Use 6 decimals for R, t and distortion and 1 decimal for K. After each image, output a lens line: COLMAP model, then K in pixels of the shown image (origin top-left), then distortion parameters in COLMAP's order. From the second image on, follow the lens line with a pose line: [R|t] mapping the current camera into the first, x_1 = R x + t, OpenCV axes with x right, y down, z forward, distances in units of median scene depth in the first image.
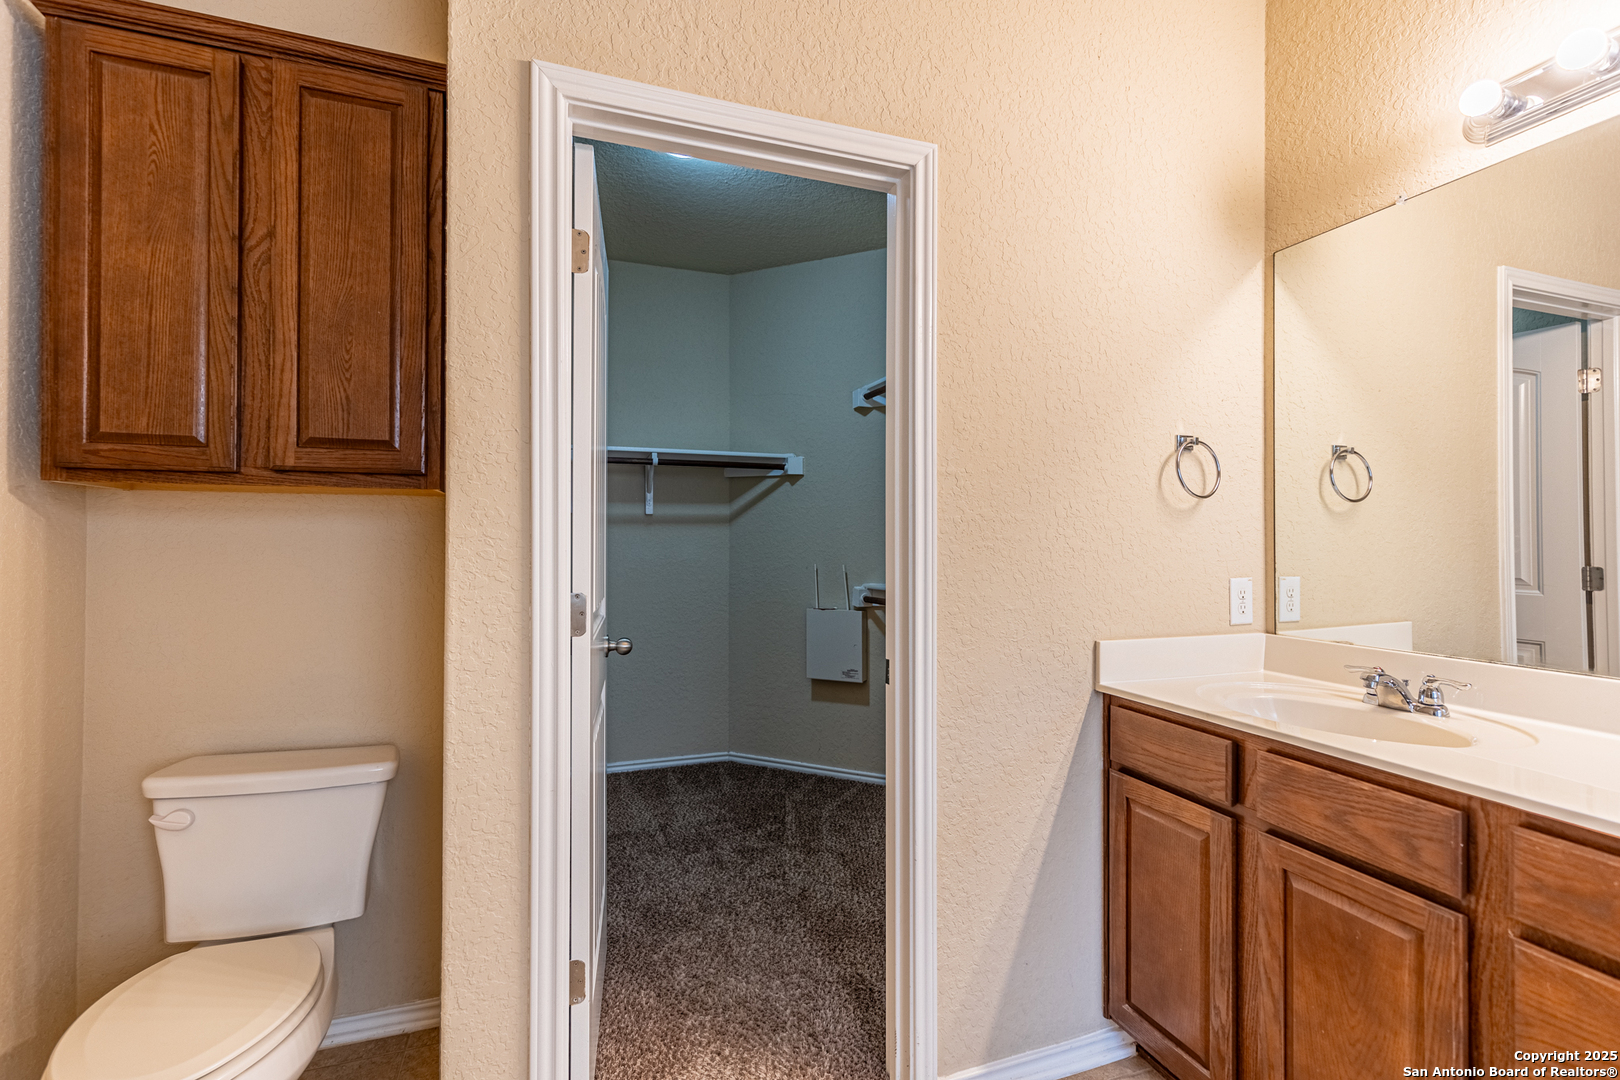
lens RADIAL K [[730.1, 0, 811.9], [0, 730.1, 537.9], [0, 0, 1]] dist [0.008524, -0.001229]
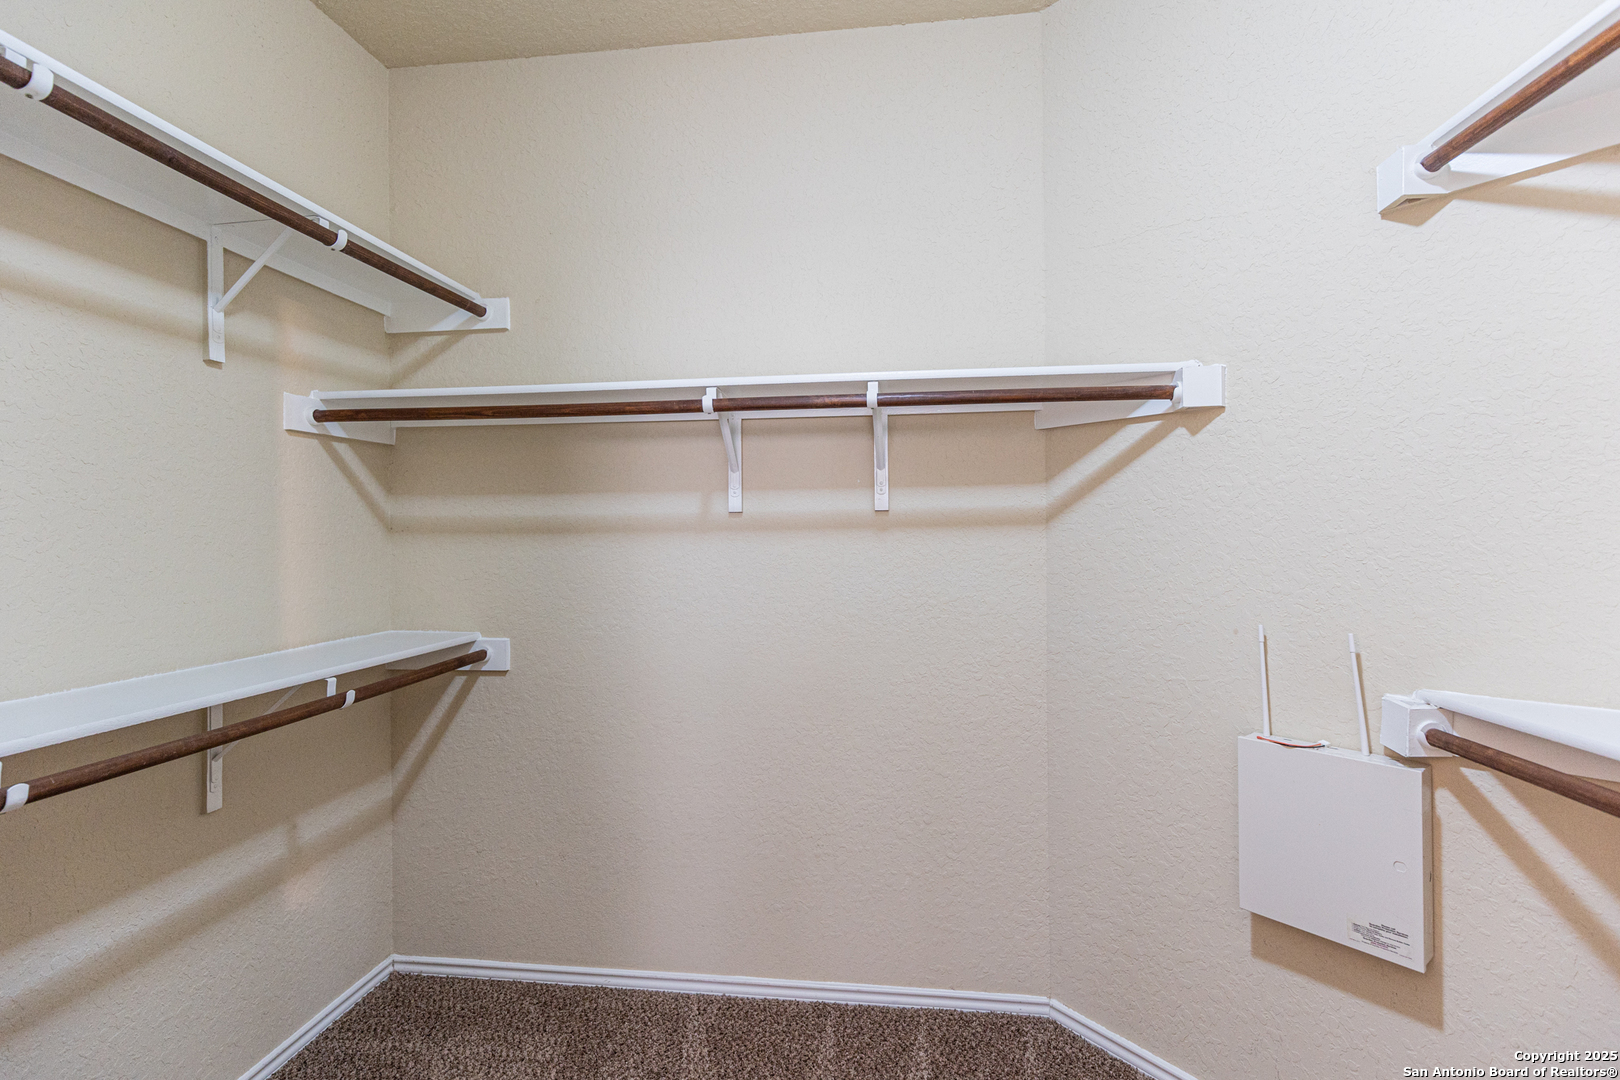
lens RADIAL K [[751.7, 0, 812.4], [0, 751.7, 536.3], [0, 0, 1]] dist [-0.001337, 0.000149]
pose [[0.887965, -0.008303, -0.459837, -0.023821], [0.012552, 0.999902, 0.006184, -0.017907], [0.459741, -0.011263, 0.887982, 0.514102]]
